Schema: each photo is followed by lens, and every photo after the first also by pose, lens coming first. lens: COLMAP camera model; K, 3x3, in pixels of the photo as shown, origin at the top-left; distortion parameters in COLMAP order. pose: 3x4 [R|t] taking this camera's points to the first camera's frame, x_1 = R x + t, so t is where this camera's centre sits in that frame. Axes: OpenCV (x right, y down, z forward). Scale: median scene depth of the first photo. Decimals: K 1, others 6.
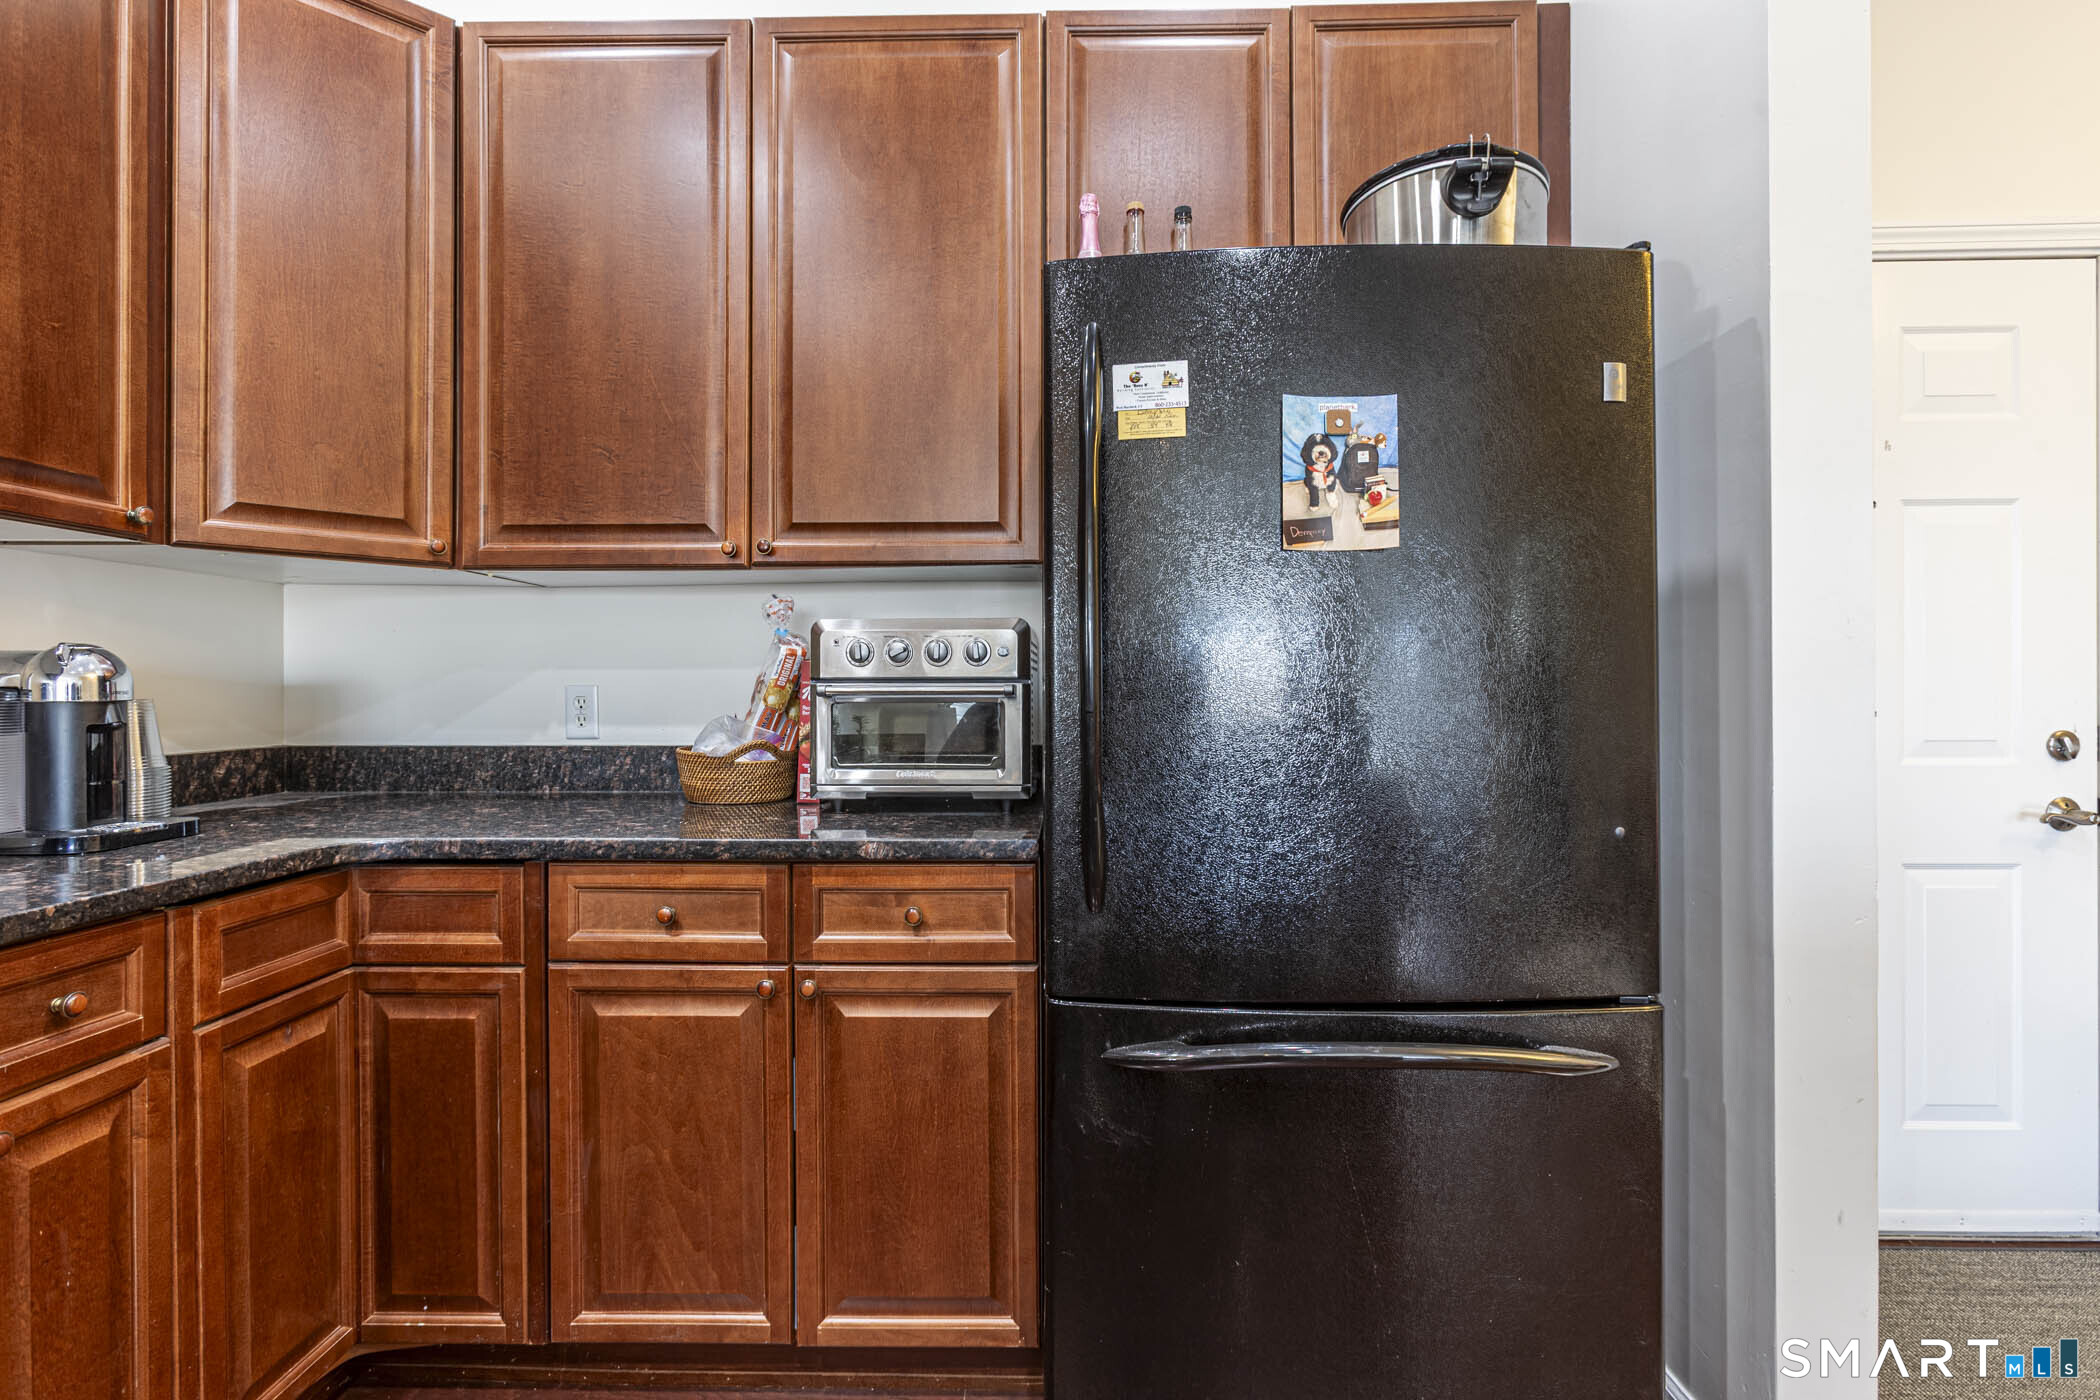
lens RADIAL K [[971.3, 0, 1050.1], [0, 971.3, 687.4], [0, 0, 1]] dist [-0.000095, 0.000093]
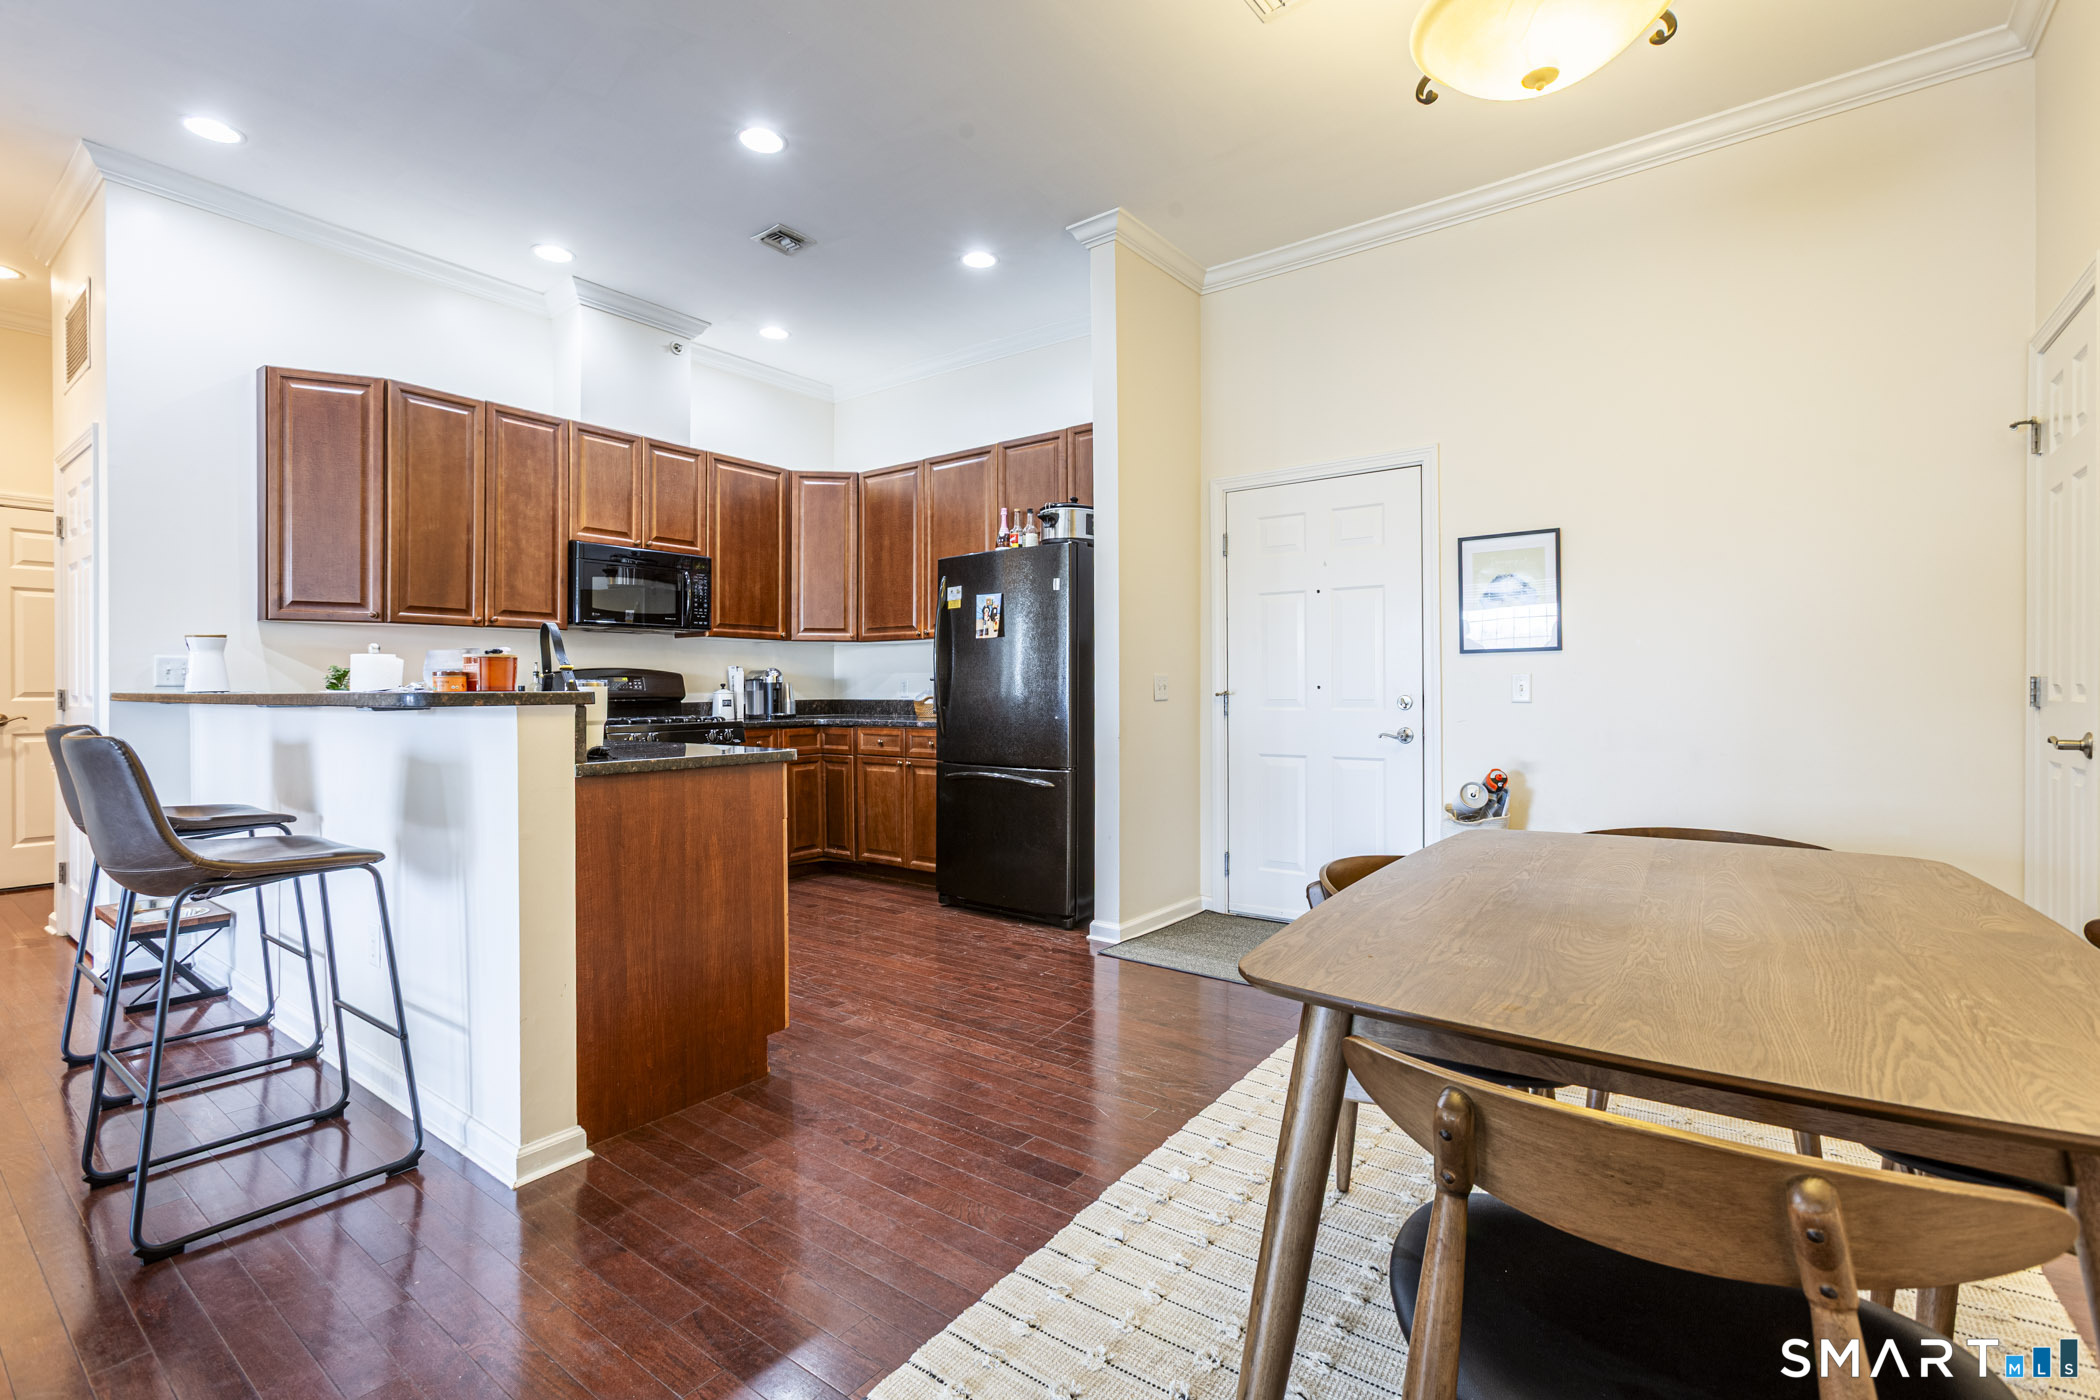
lens RADIAL K [[952.5, 0, 1047.4], [0, 952.5, 692.3], [0, 0, 1]] dist [-0.002498, -0.000290]
pose [[0.805706, 0.001481, -0.592313, 2.256571], [0.002390, 0.999981, 0.005752, 0.035022], [0.592310, -0.006050, 0.805687, -1.504083]]
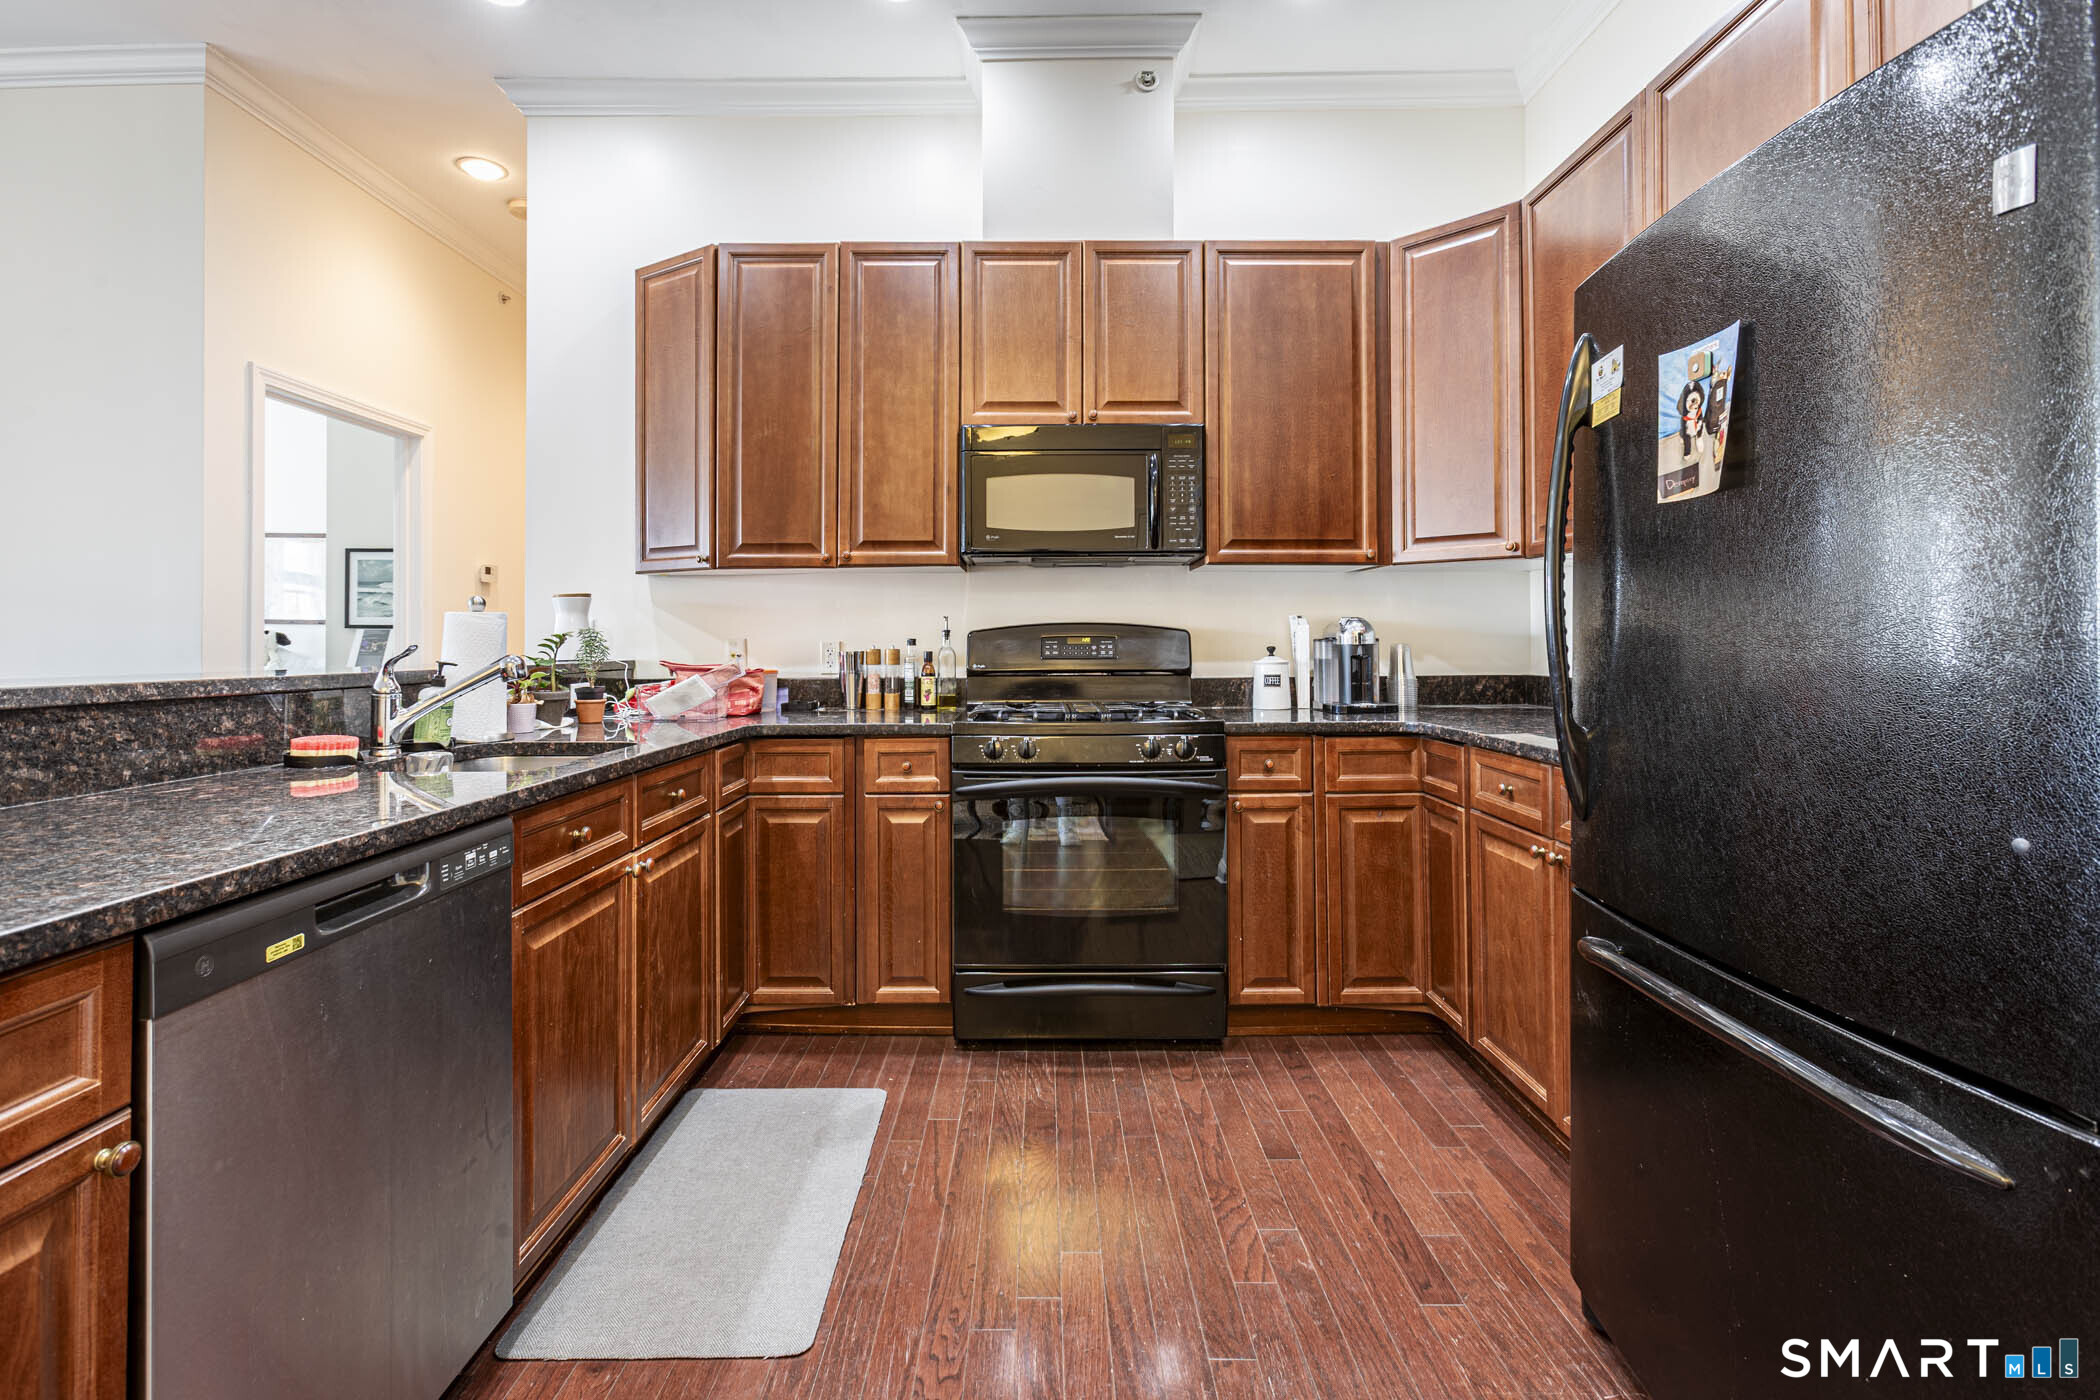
lens RADIAL K [[962.9, 0, 1016.7], [0, 962.9, 625.7], [0, 0, 1]] dist [-0.022376, 0.023851]
pose [[-0.004762, -0.015555, -0.999868, 1.130777], [0.004307, 0.999869, -0.015576, 0.003103], [0.999979, -0.004380, -0.004695, 0.273205]]
